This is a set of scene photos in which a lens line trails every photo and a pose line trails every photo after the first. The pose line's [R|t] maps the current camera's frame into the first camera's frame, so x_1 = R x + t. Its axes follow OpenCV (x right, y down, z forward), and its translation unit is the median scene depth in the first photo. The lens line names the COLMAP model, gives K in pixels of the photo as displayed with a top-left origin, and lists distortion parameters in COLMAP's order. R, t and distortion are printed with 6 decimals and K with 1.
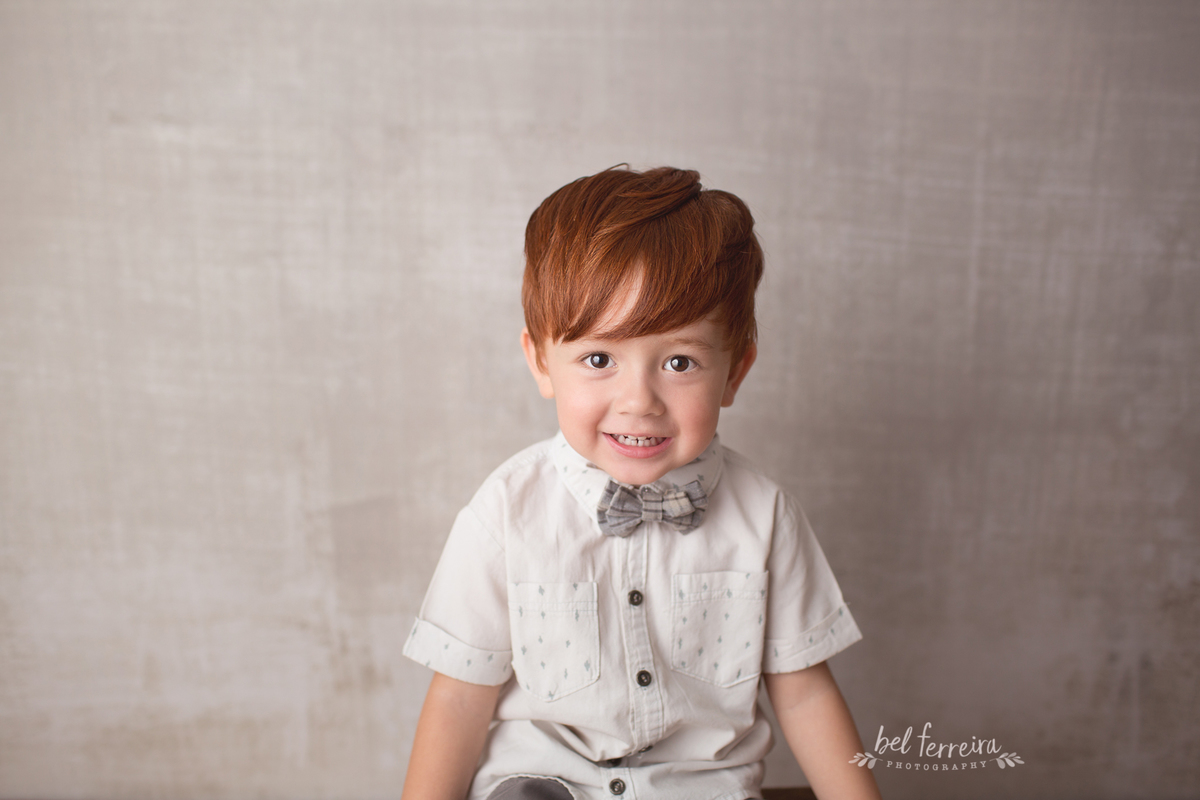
lens RADIAL K [[1103.3, 0, 596.6], [0, 1103.3, 383.3], [0, 0, 1]] dist [-0.089276, 0.092787]
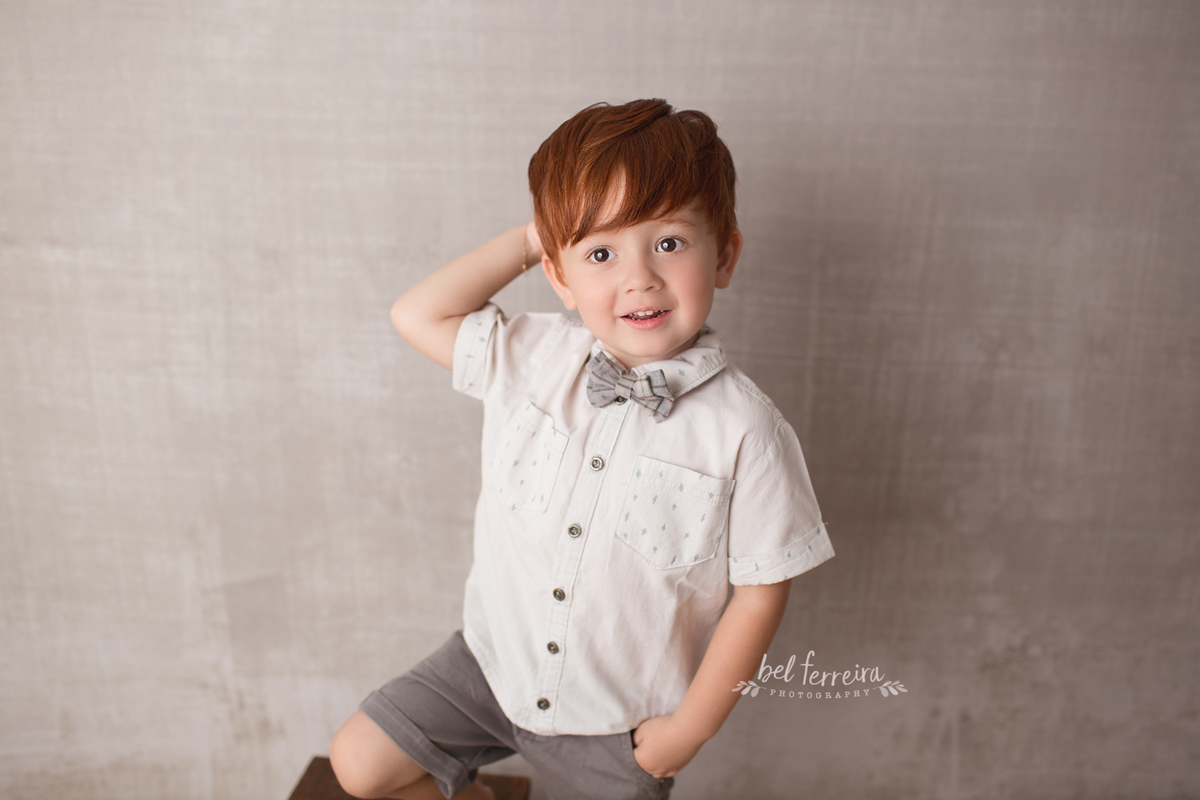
lens RADIAL K [[1103.3, 0, 596.6], [0, 1103.3, 383.3], [0, 0, 1]] dist [-0.089276, 0.092787]
pose [[0.999822, 0.004603, 0.018270, 0.111876], [-0.006230, 0.995919, 0.090031, -0.190855], [-0.017781, -0.090129, 0.995771, -0.080062]]
